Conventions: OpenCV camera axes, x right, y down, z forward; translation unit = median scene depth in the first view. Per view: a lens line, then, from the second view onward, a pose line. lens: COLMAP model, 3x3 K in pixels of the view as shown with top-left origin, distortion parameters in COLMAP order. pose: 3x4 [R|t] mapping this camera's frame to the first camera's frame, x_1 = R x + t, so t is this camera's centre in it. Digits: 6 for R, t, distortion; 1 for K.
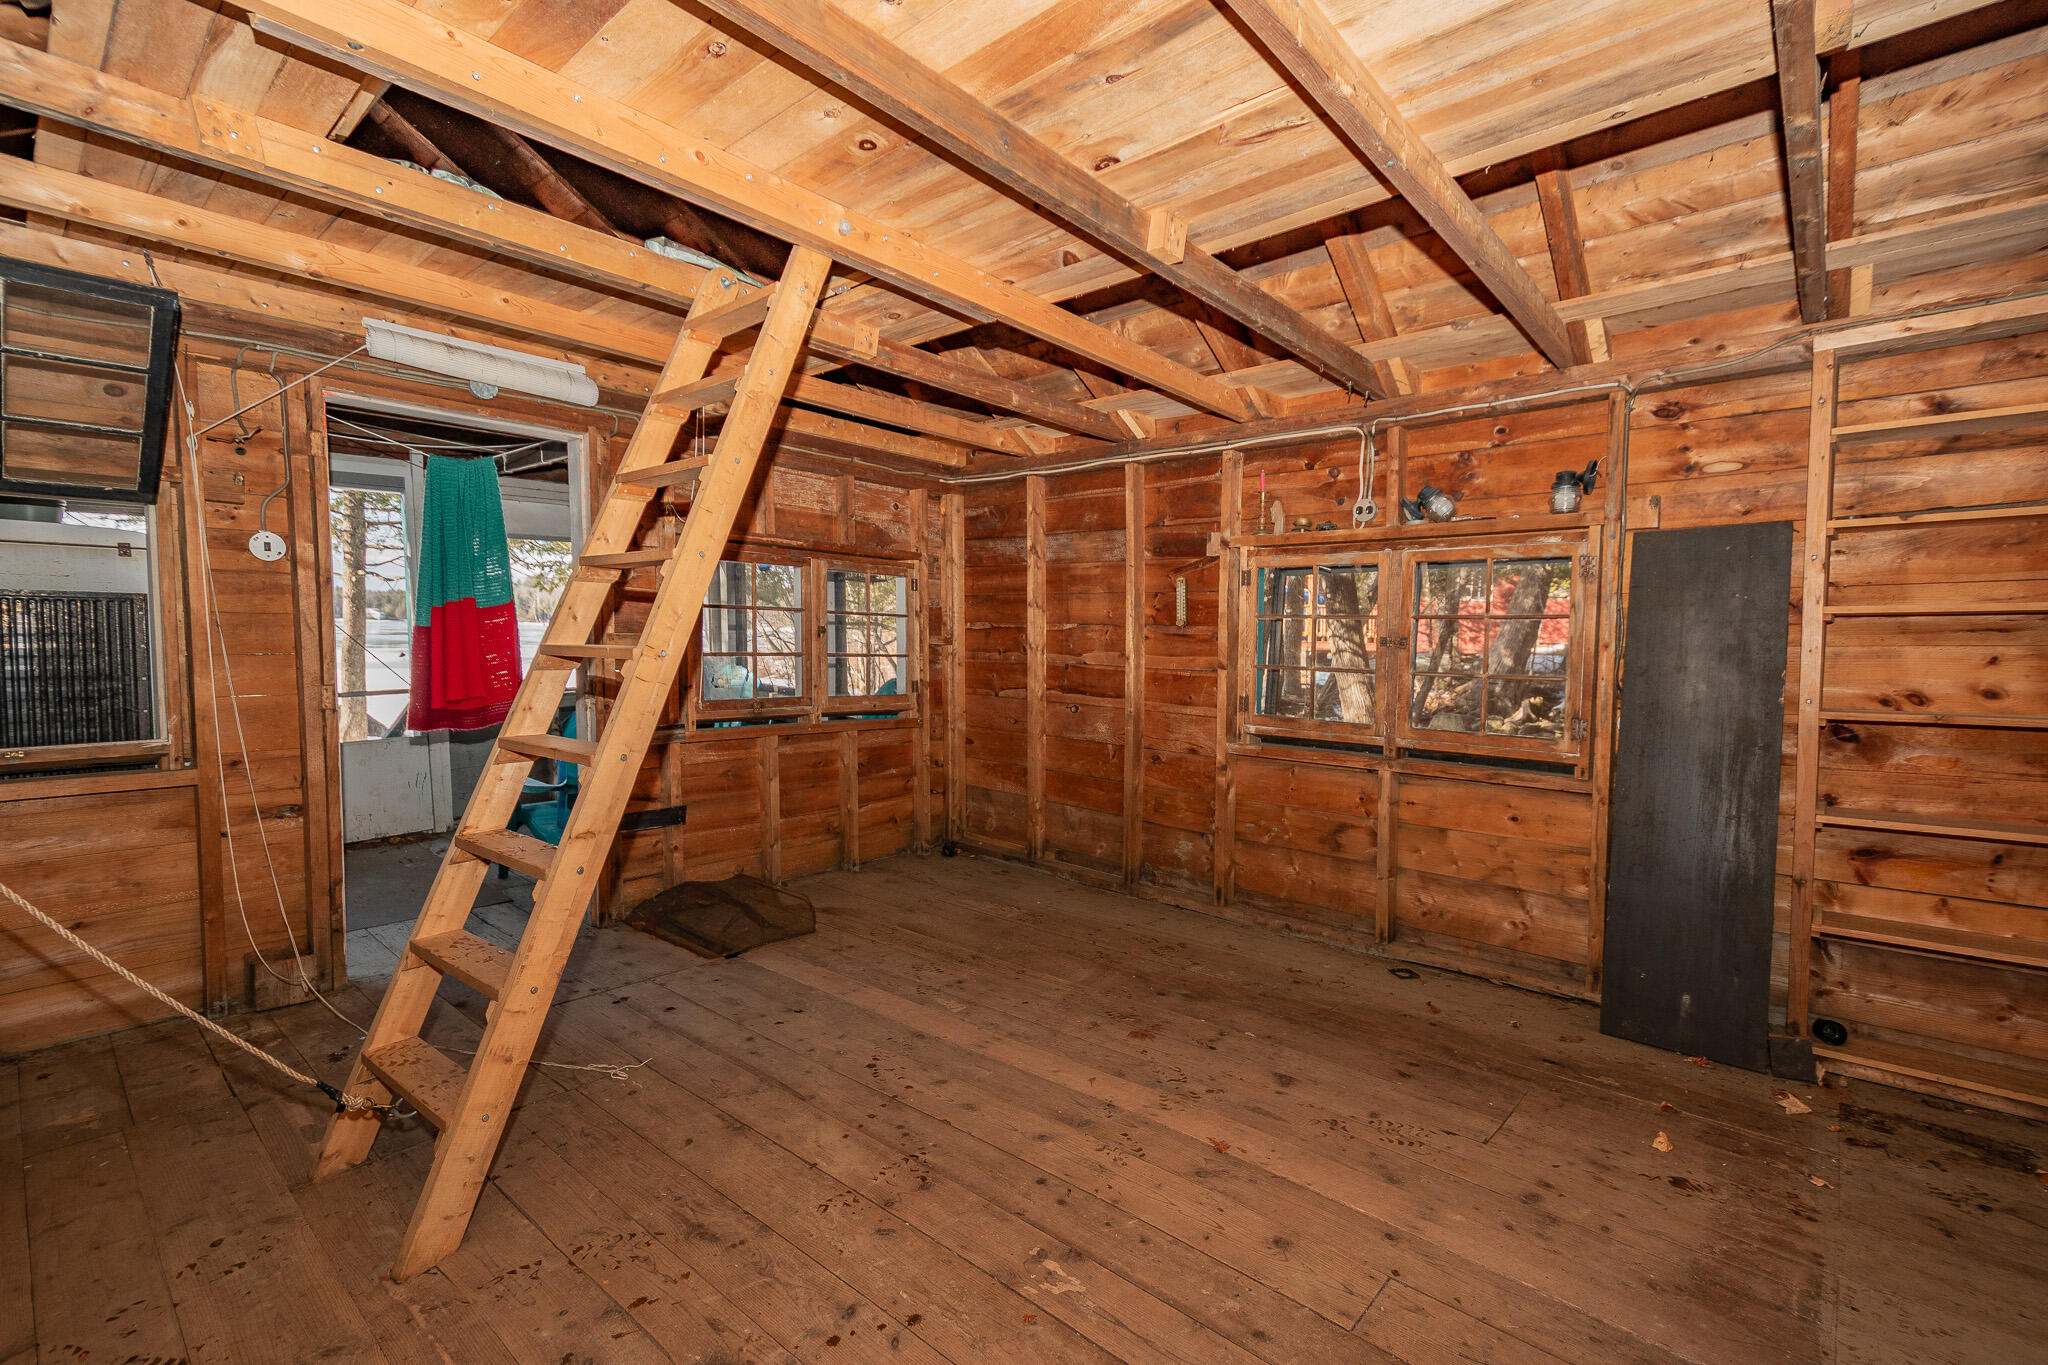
lens RADIAL K [[895.8, 0, 1043.7], [0, 895.8, 681.4], [0, 0, 1]] dist [0.014367, -0.006704]
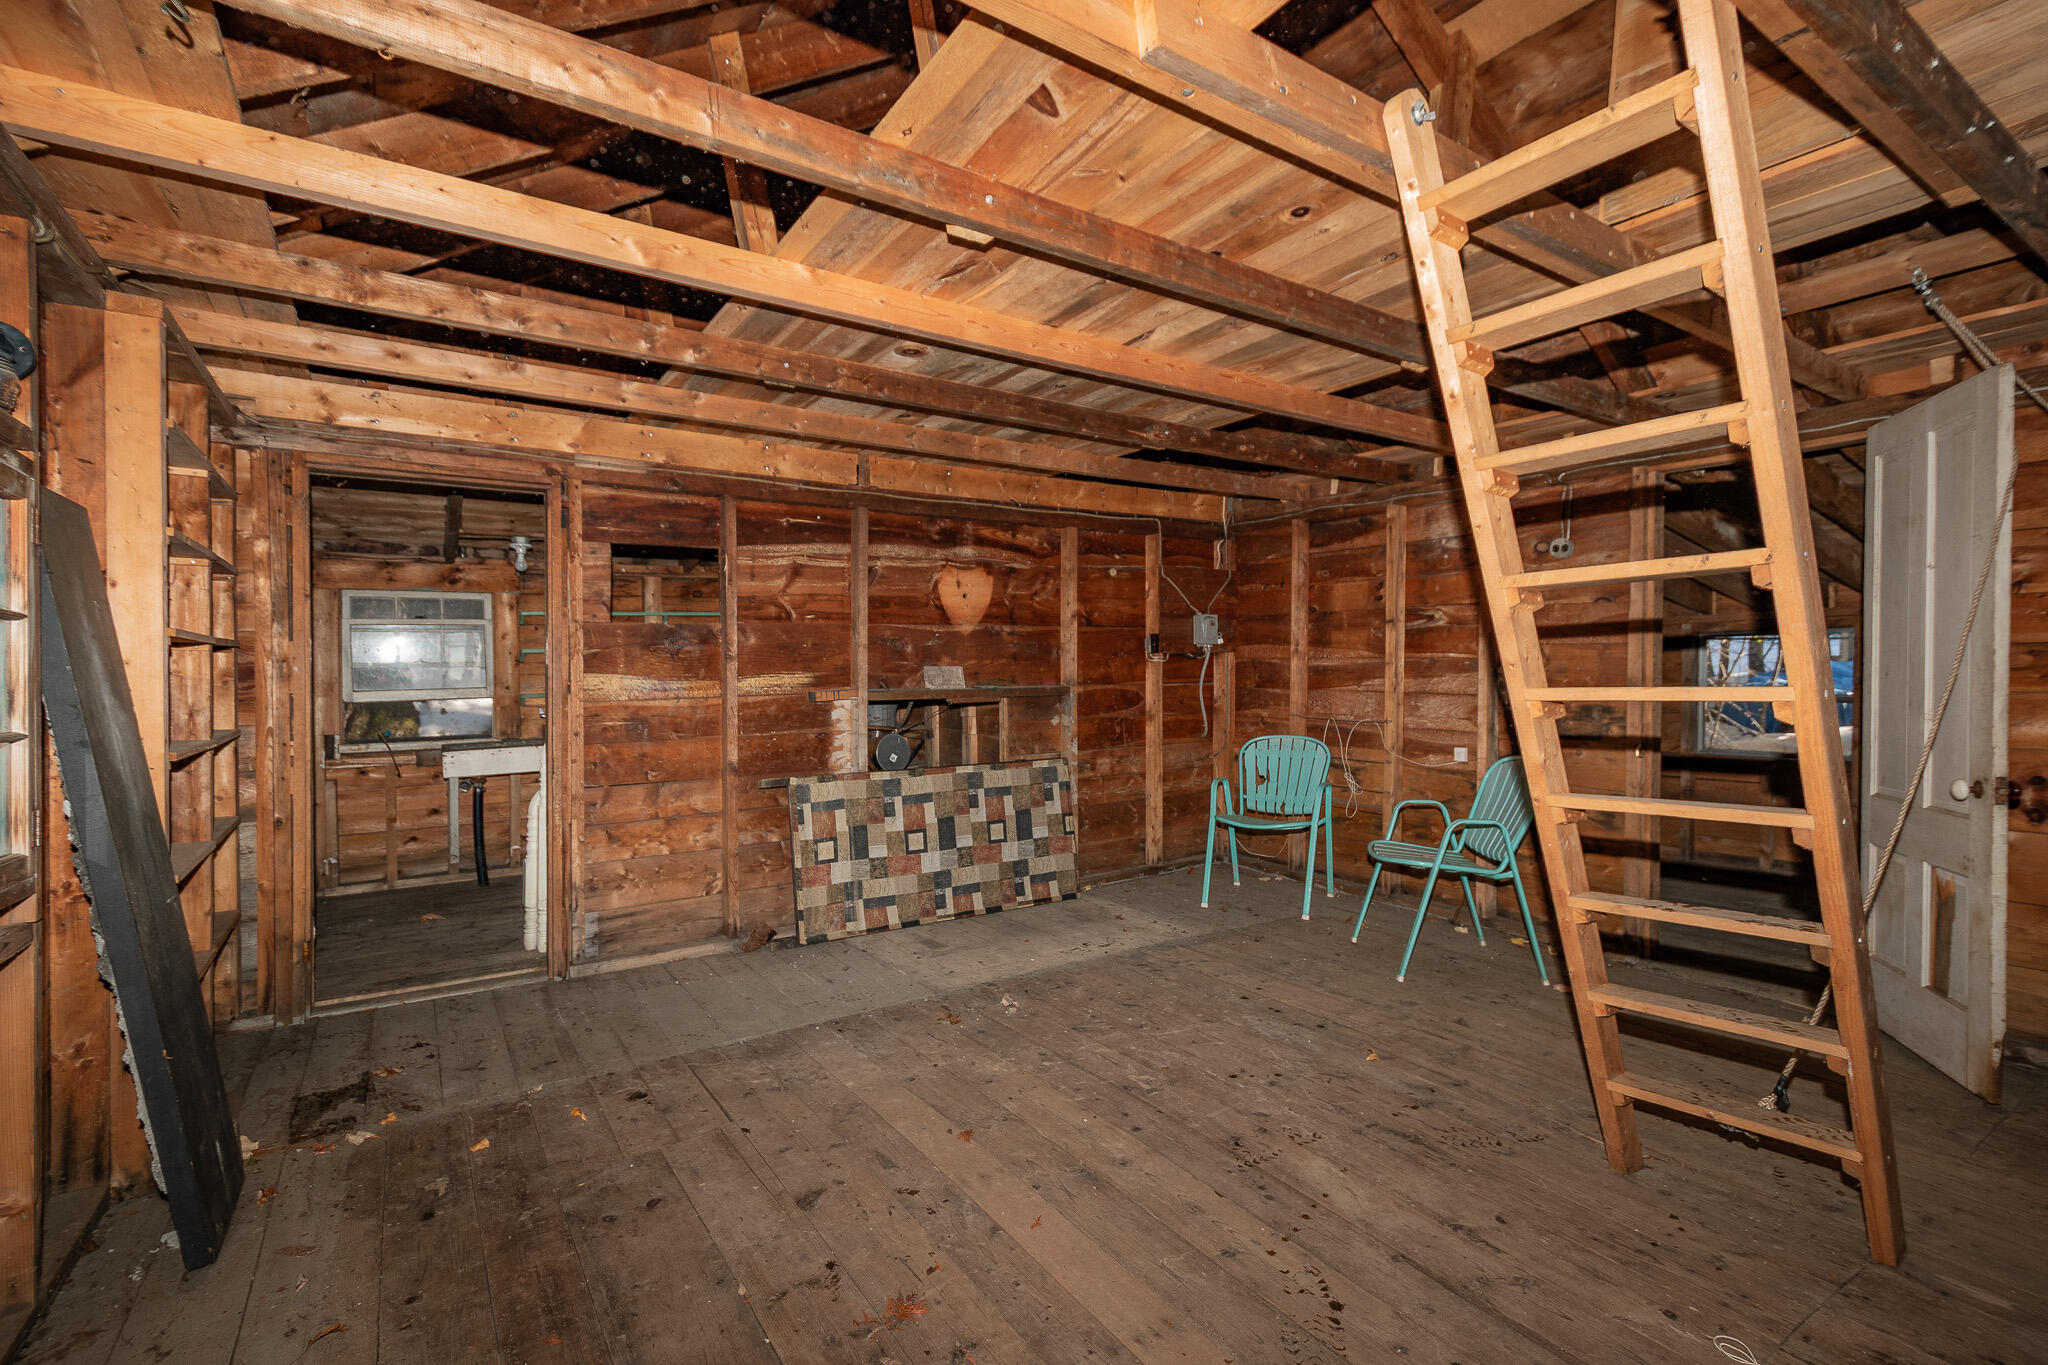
lens RADIAL K [[923.9, 0, 1048.8], [0, 923.9, 697.8], [0, 0, 1]] dist [0.013971, -0.004726]
pose [[-0.963674, -0.012731, 0.266777, -0.149540], [0.000517, 0.998772, 0.049531, -0.055463], [-0.267080, 0.047870, -0.962485, 1.549860]]
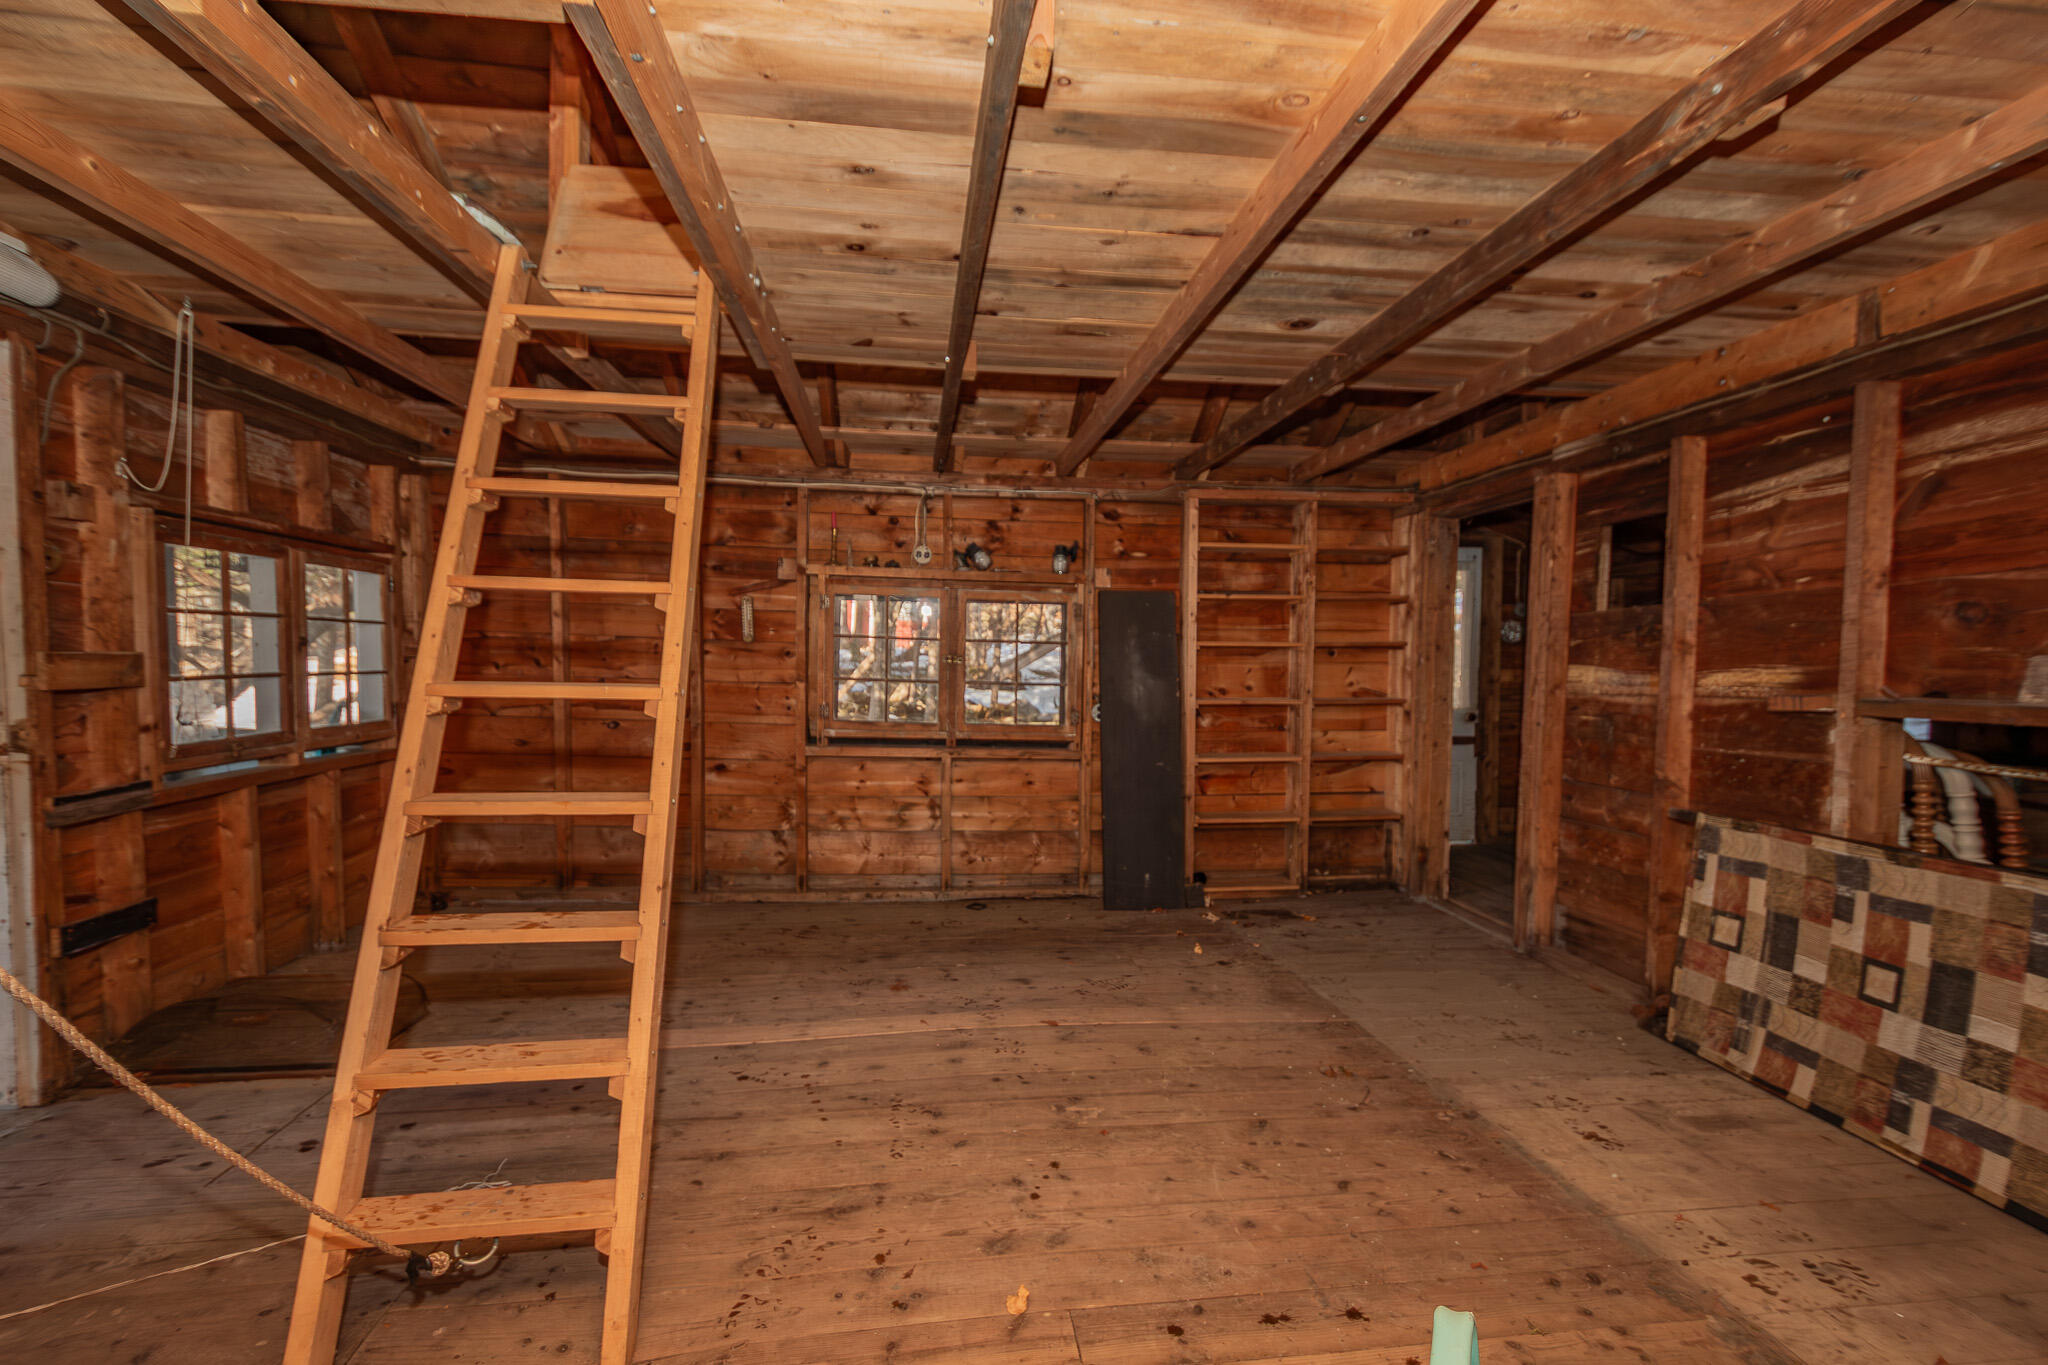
lens RADIAL K [[895.8, 0, 1023.4], [0, 895.8, 686.5], [0, 0, 1]] dist [0.014367, -0.006704]
pose [[0.674422, -0.028739, 0.737787, -0.665534], [0.021756, 0.999582, 0.019050, -0.035132], [-0.738026, 0.003204, 0.674765, 0.051874]]
